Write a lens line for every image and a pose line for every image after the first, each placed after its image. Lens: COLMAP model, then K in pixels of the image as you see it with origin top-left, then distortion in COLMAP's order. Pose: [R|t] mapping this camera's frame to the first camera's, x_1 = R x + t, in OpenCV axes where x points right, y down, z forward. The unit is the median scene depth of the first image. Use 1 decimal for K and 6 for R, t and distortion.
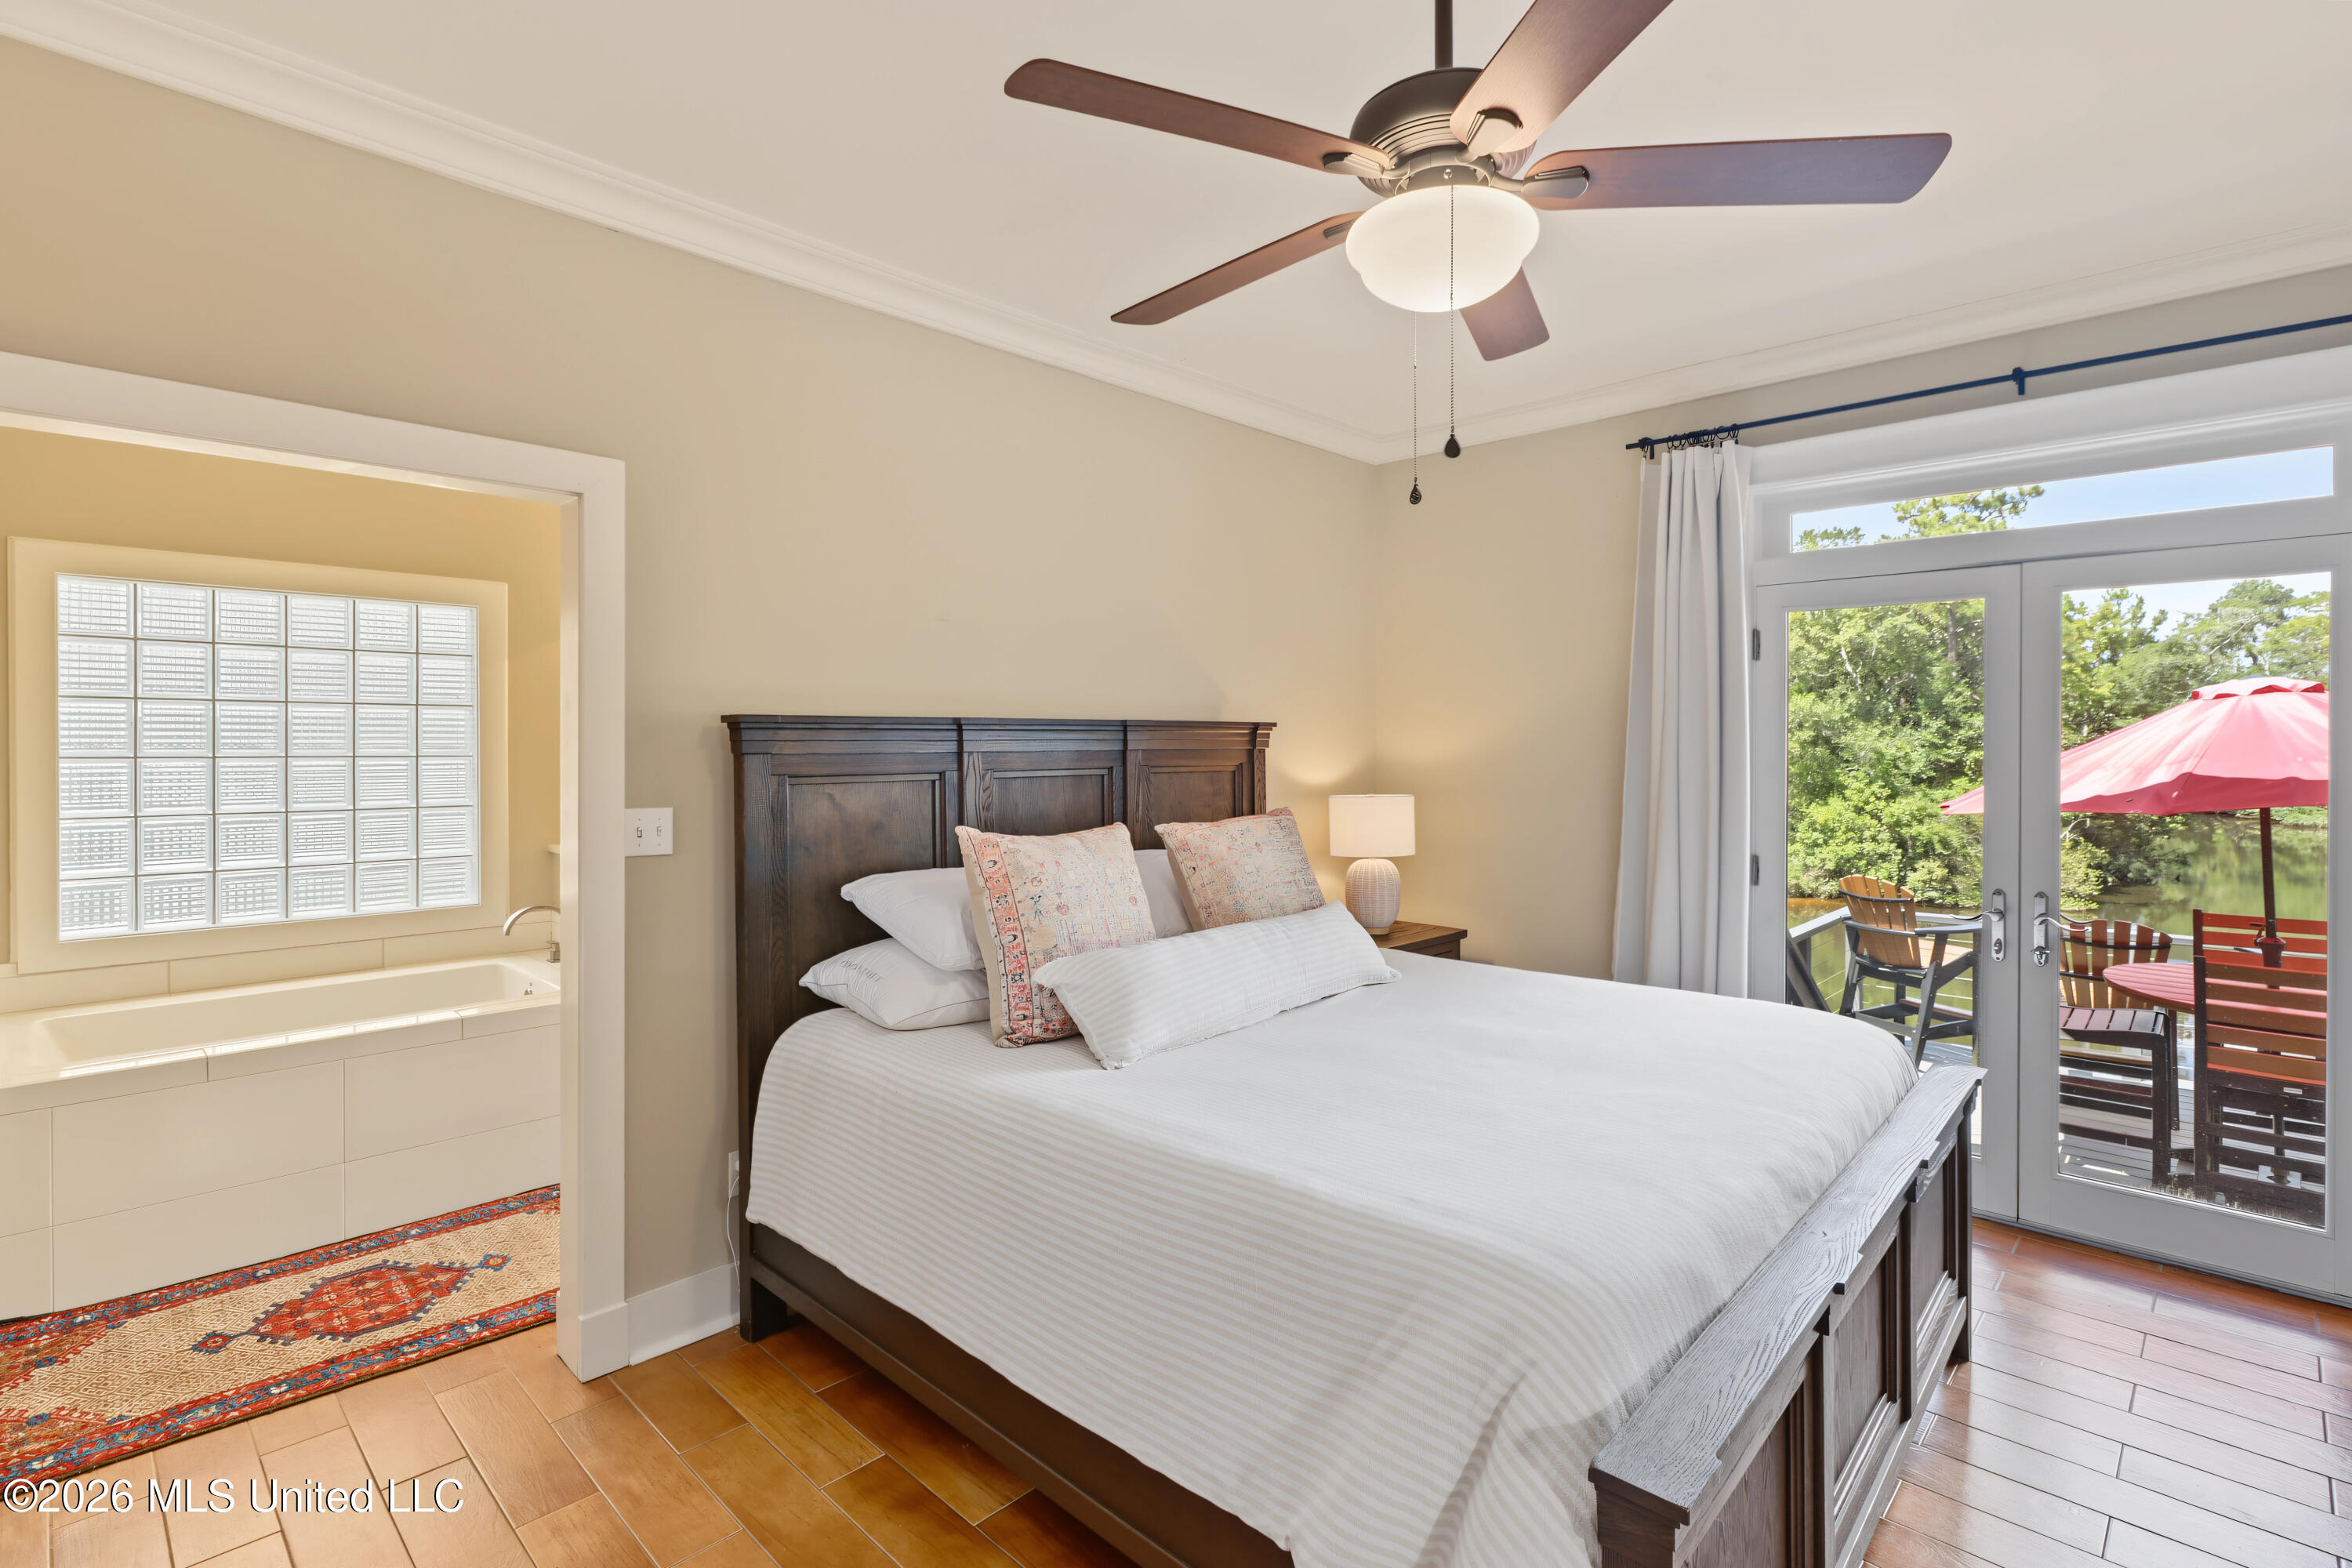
lens RADIAL K [[1119.3, 0, 1163.7], [0, 1119.3, 769.3], [0, 0, 1]] dist [-0.004262, 0.005441]
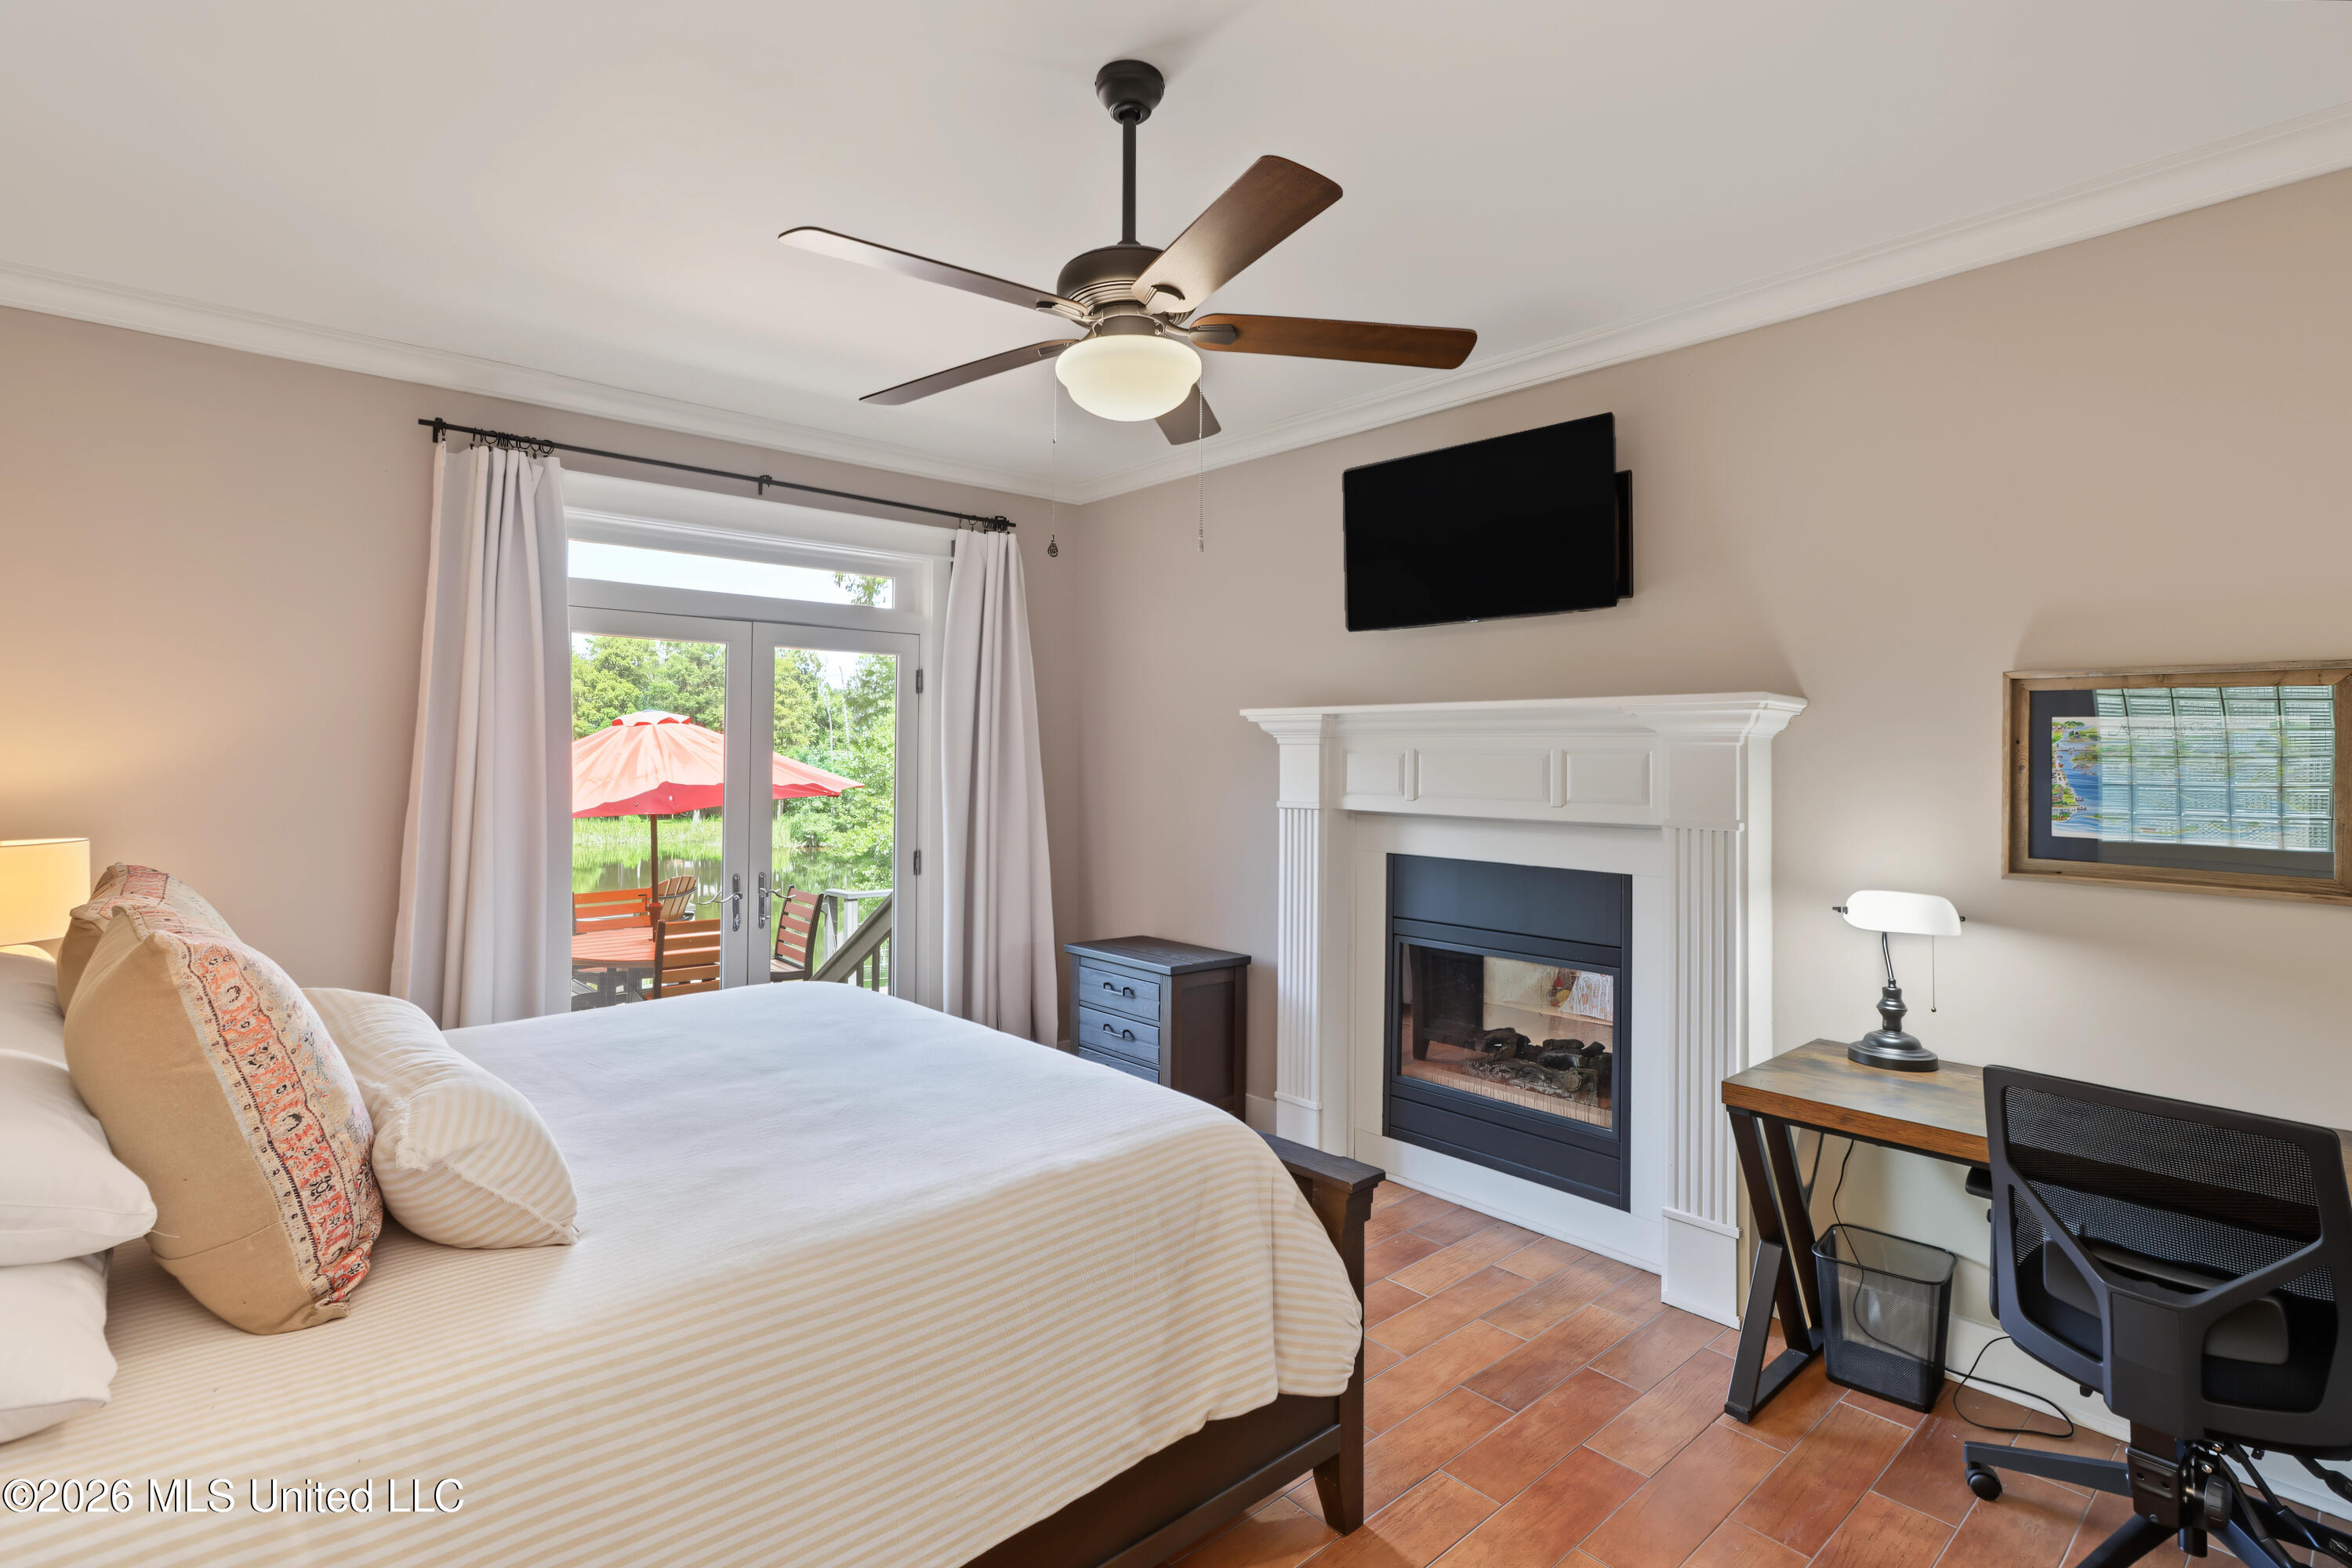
lens RADIAL K [[1119.3, 0, 1163.2], [0, 1119.3, 767.4], [0, 0, 1]] dist [-0.004262, 0.005441]
pose [[0.083024, -0.004970, 0.996535, -0.639202], [0.020101, 0.999792, 0.003312, -0.011951], [-0.996345, 0.019757, 0.083106, 0.541570]]
